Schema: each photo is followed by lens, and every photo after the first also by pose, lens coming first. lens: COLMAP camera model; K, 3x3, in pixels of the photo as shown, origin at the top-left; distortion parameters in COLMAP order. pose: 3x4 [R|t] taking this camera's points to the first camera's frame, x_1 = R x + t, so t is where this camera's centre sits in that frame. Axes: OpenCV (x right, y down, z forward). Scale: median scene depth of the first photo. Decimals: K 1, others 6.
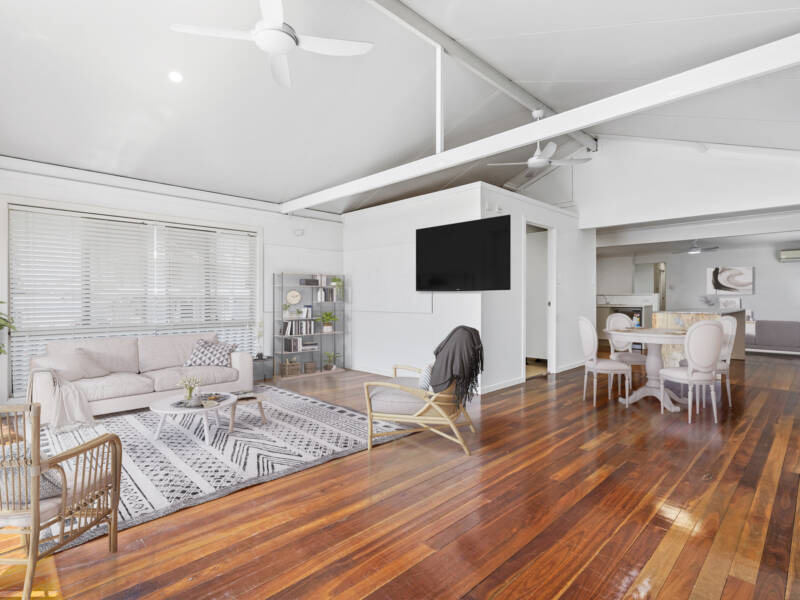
lens RADIAL K [[410.8, 0, 404.0], [0, 410.8, 298.7], [0, 0, 1]] dist [0.002829, 0.000483]
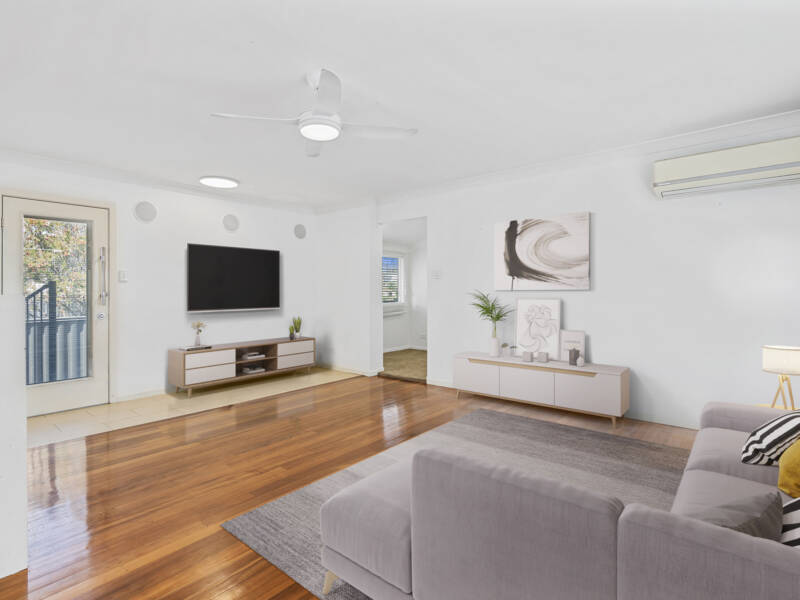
lens RADIAL K [[410.8, 0, 396.1], [0, 410.8, 294.0], [0, 0, 1]] dist [0.002829, 0.000483]
pose [[0.995555, 0.006389, 0.093961, 0.618908], [-0.006923, 0.999962, 0.005356, -0.008151], [-0.093923, -0.005982, 0.995562, 0.632421]]
